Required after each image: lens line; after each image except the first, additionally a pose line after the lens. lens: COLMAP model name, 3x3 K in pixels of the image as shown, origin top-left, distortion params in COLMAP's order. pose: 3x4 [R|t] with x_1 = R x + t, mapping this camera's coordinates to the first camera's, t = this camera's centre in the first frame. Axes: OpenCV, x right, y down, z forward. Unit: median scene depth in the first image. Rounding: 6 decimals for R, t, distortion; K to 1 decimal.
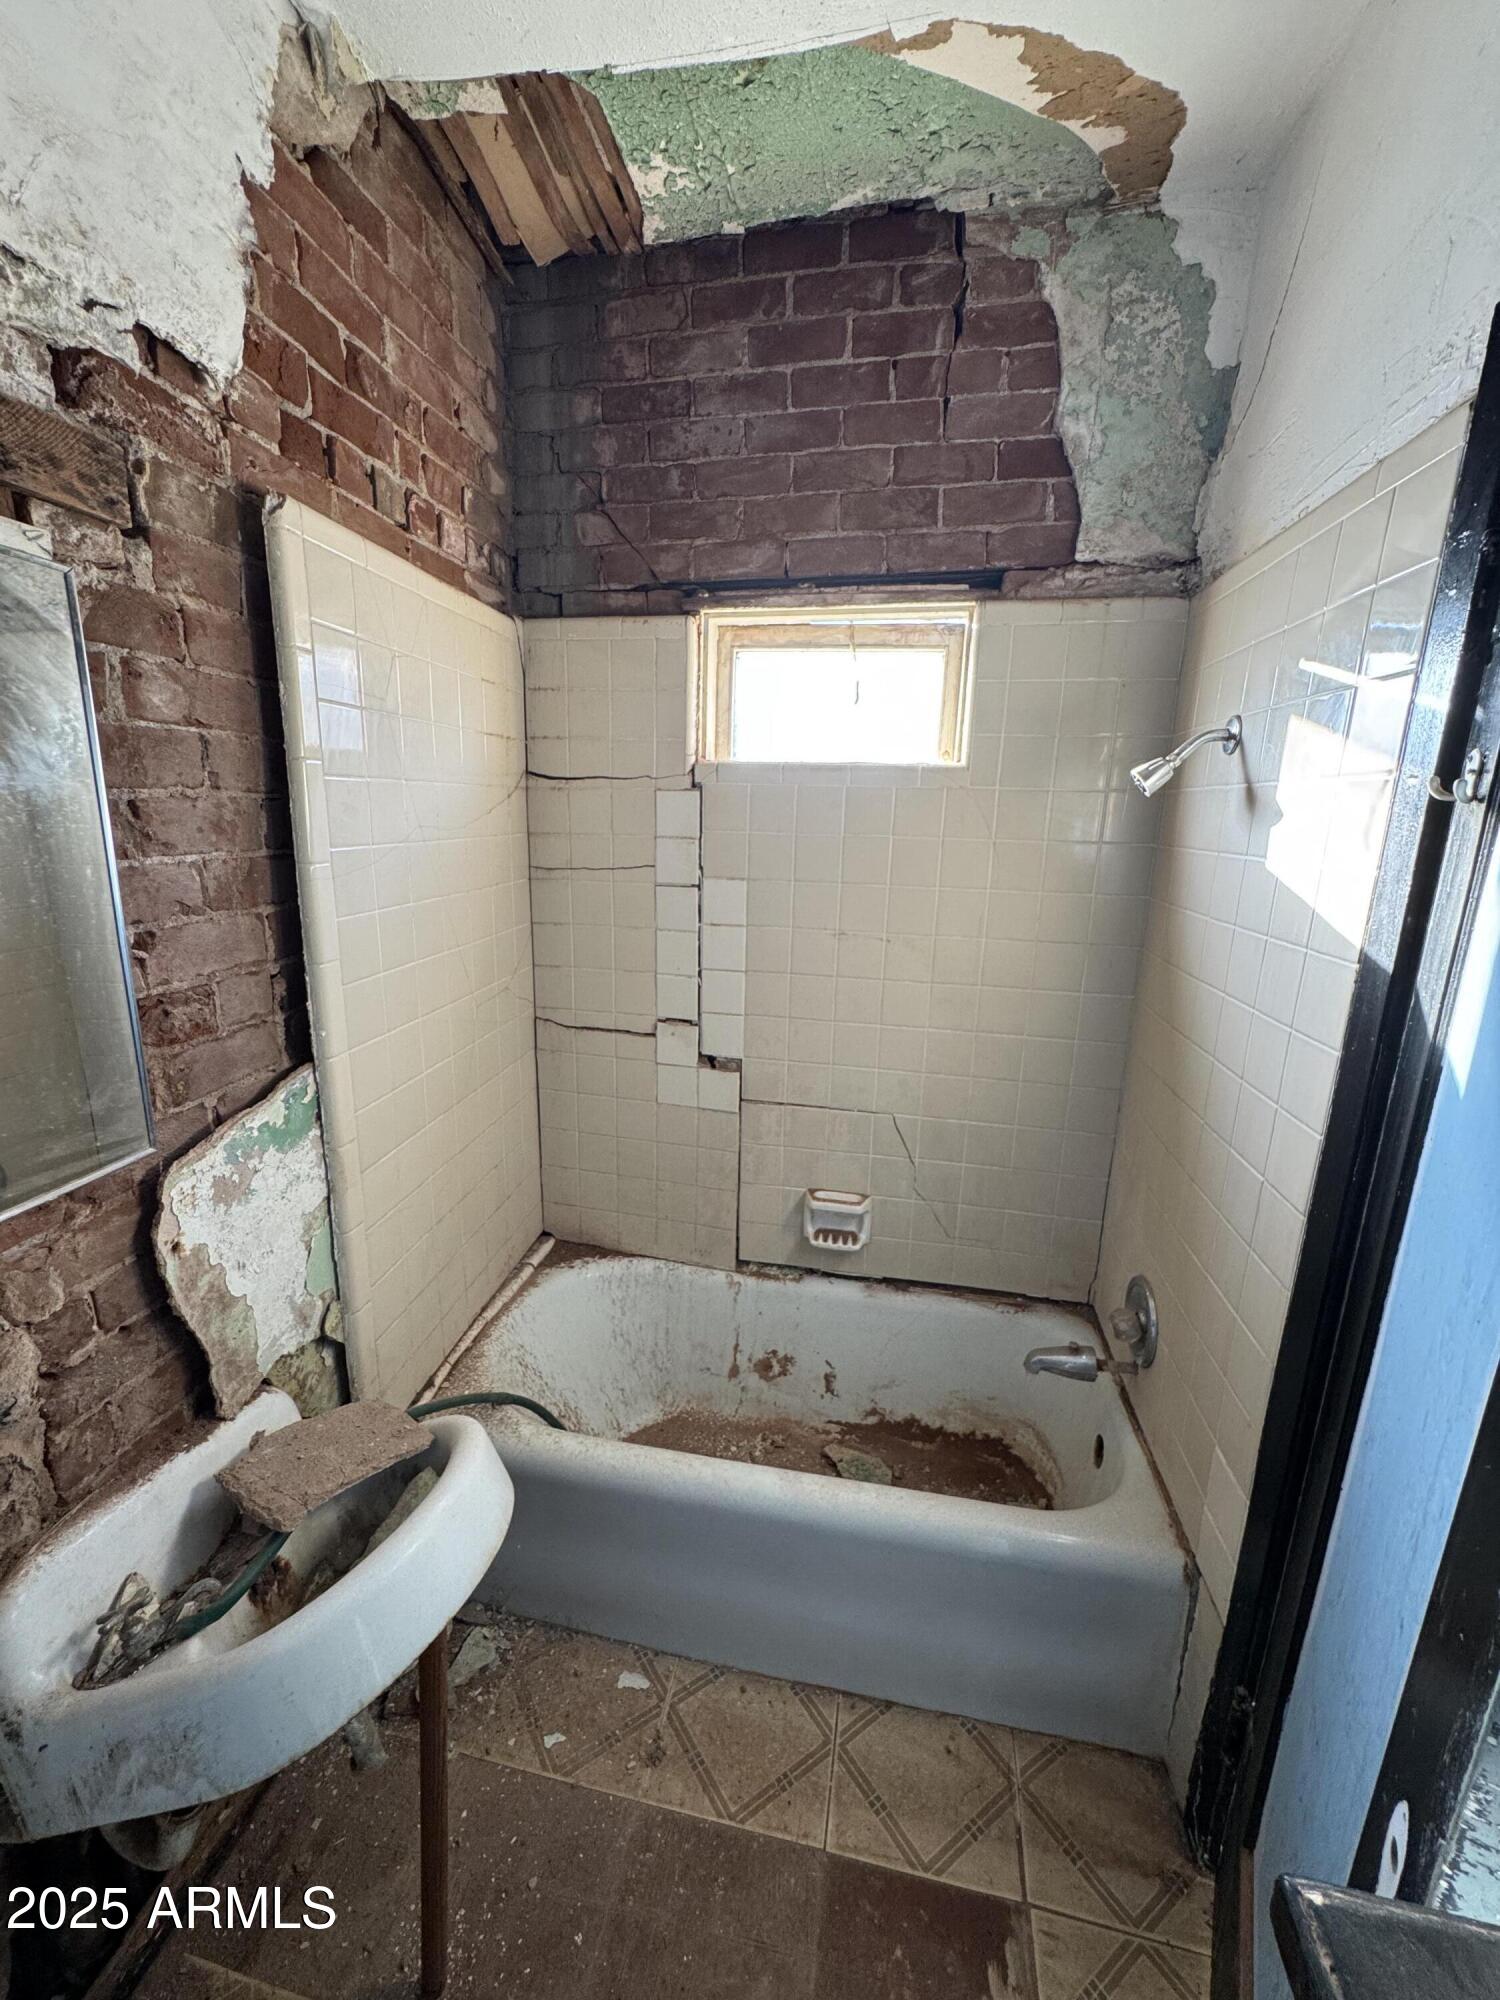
lens RADIAL K [[801.8, 0, 752.0], [0, 801.8, 998.7], [0, 0, 1]] dist [-0.005519, 0.000858]
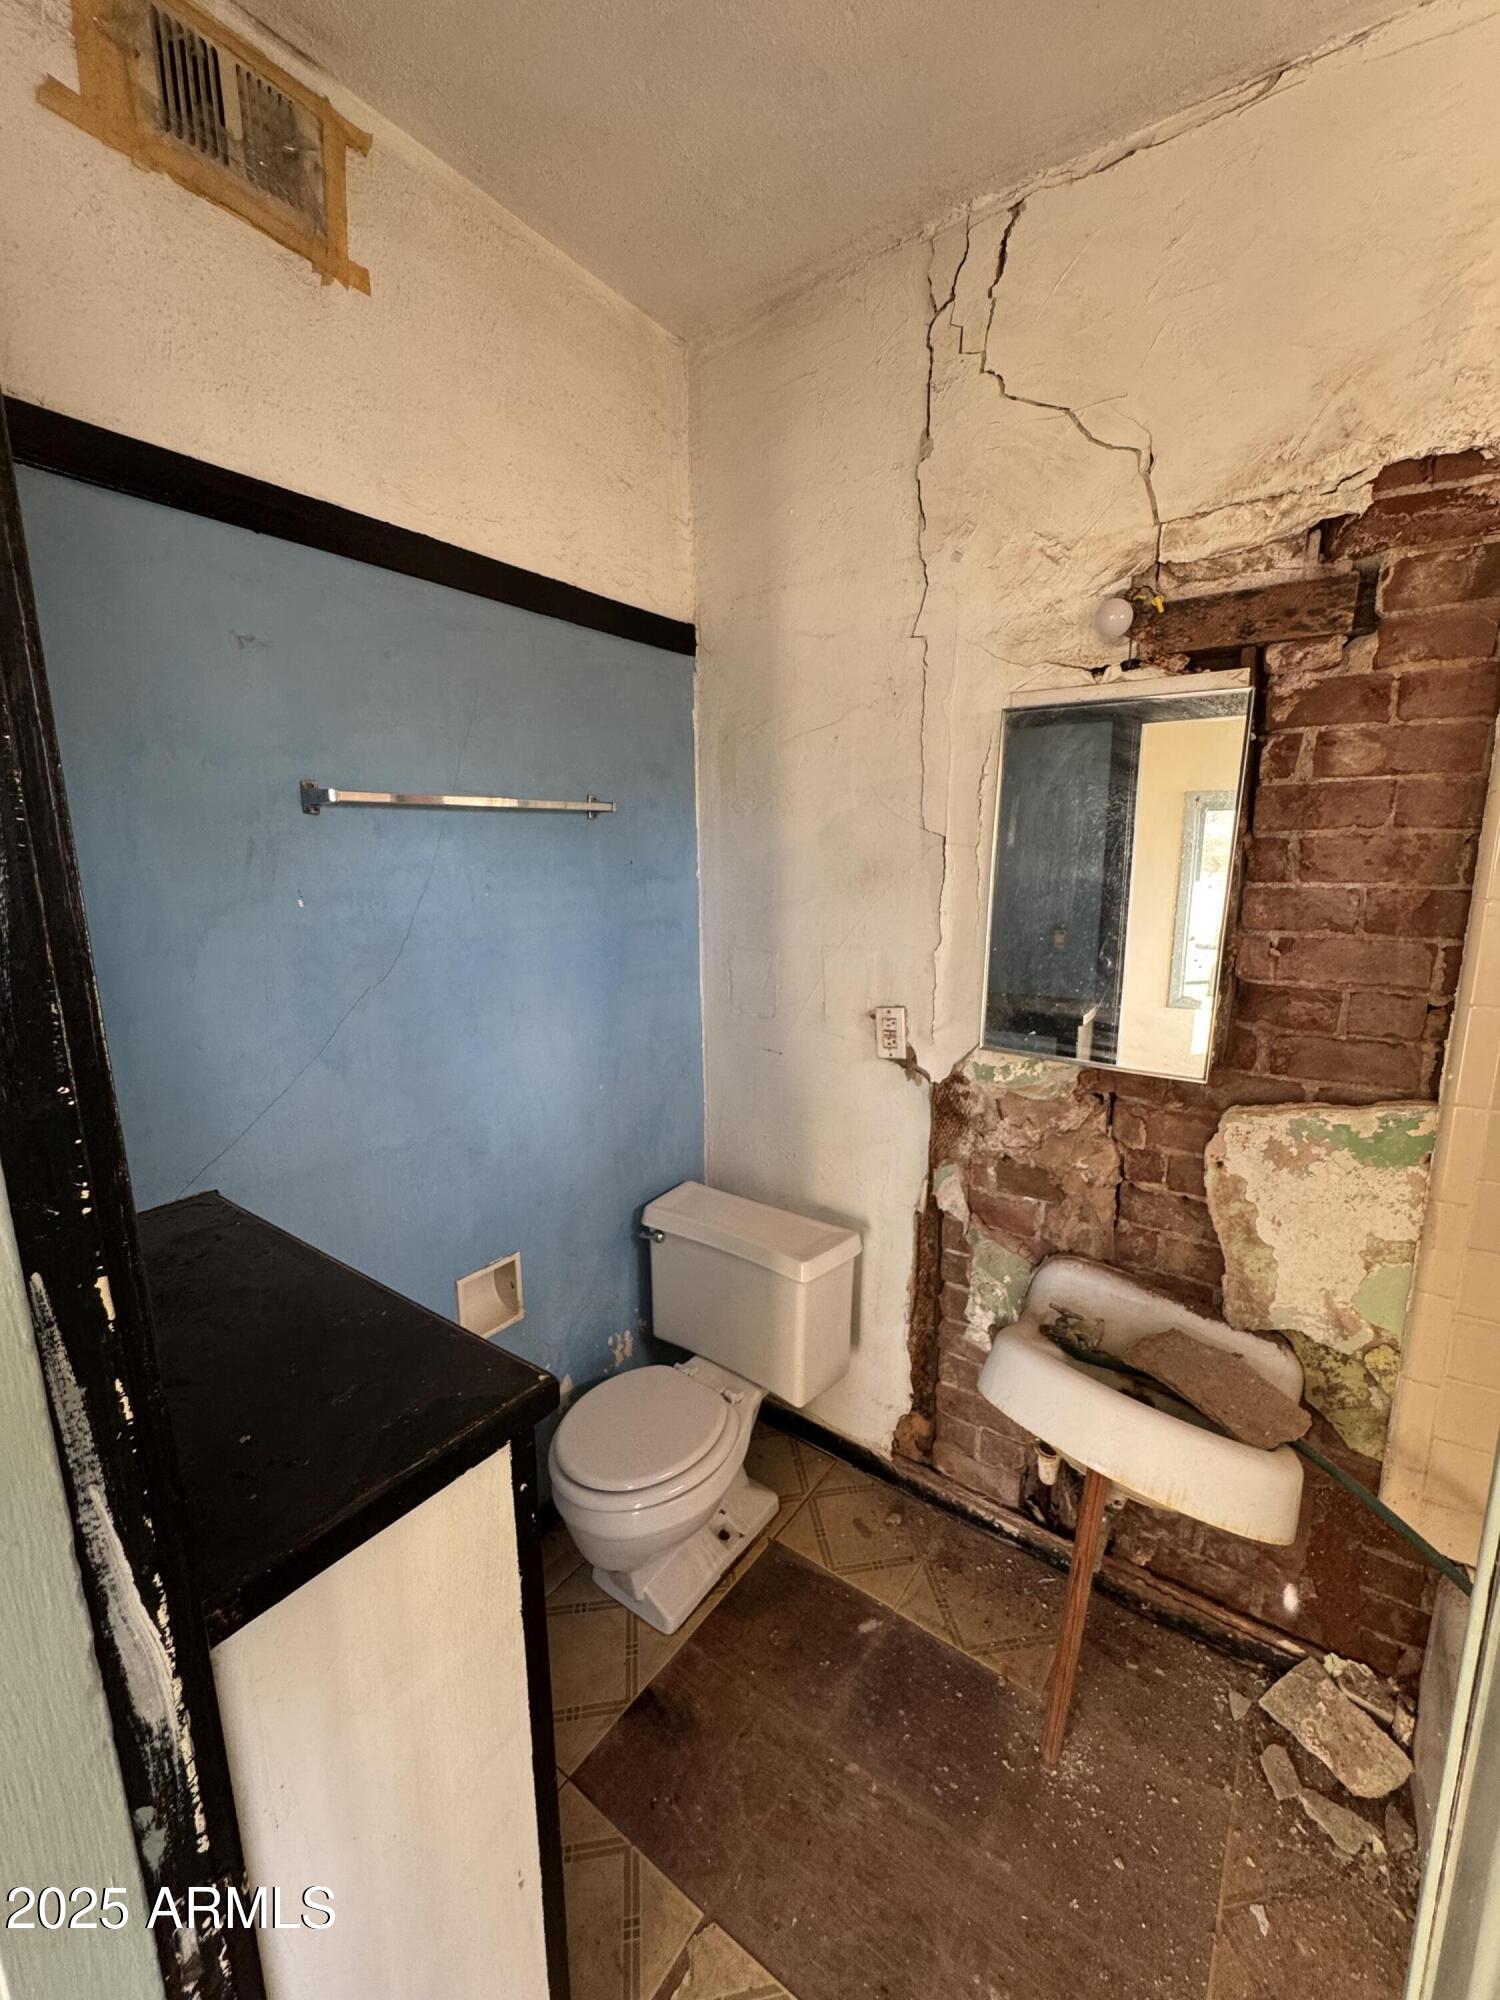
lens RADIAL K [[801.8, 0, 756.6], [0, 801.8, 997.3], [0, 0, 1]] dist [-0.005519, 0.000858]
pose [[-0.409212, 0.141828, -0.901349, 0.776297], [-0.217070, 0.944352, 0.247145, -0.121391], [0.886243, 0.296791, -0.355653, 0.691711]]
